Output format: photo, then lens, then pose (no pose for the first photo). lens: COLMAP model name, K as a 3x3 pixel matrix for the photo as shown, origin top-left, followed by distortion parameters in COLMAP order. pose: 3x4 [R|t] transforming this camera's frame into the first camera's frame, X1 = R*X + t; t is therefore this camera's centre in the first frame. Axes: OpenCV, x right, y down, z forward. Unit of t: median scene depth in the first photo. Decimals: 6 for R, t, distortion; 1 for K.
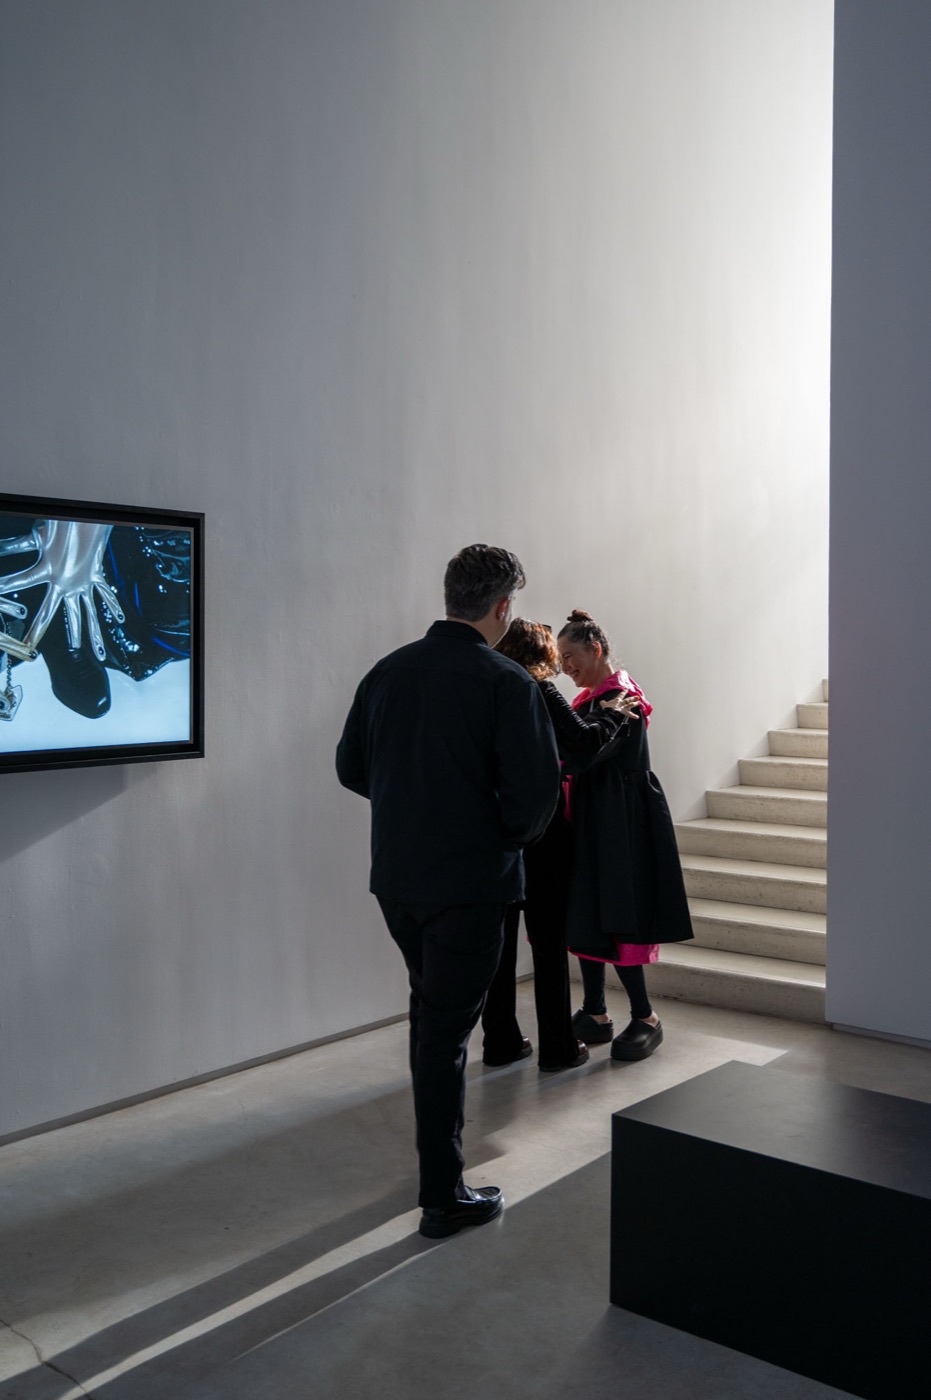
lens RADIAL K [[1359.2, 0, 480.9], [0, 1359.2, 624.7], [0, 0, 1]] dist [-0.002691, 0.000000]
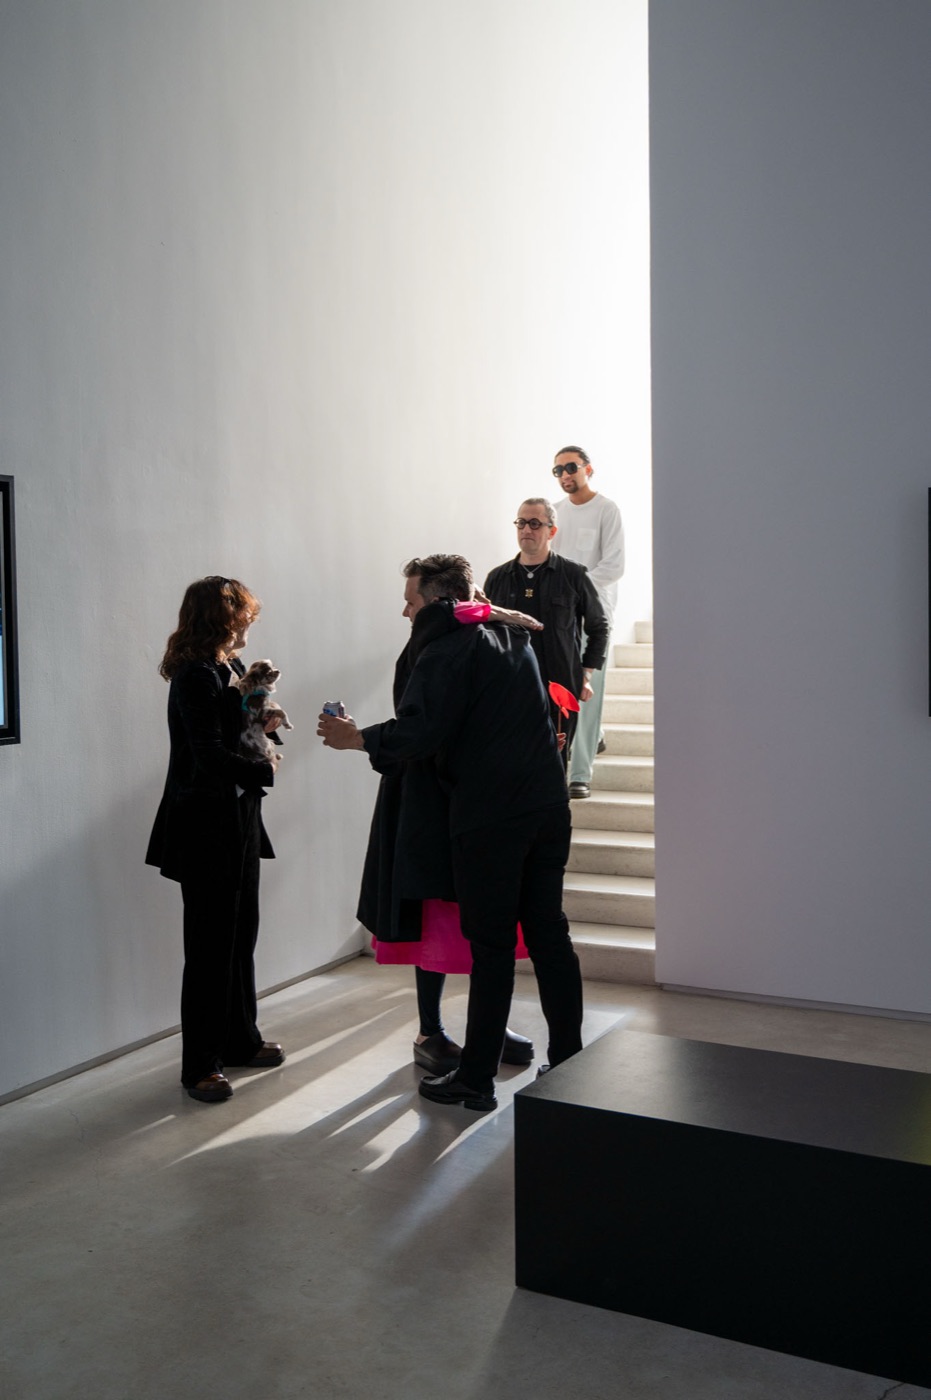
lens RADIAL K [[1359.2, 0, 434.5], [0, 1359.2, 640.1], [0, 0, 1]] dist [-0.002691, 0.000000]
pose [[0.979573, -0.017646, 0.200312, -0.100079], [0.010792, 0.999320, 0.035259, -0.001098], [-0.200798, -0.032377, 0.979098, 0.044747]]
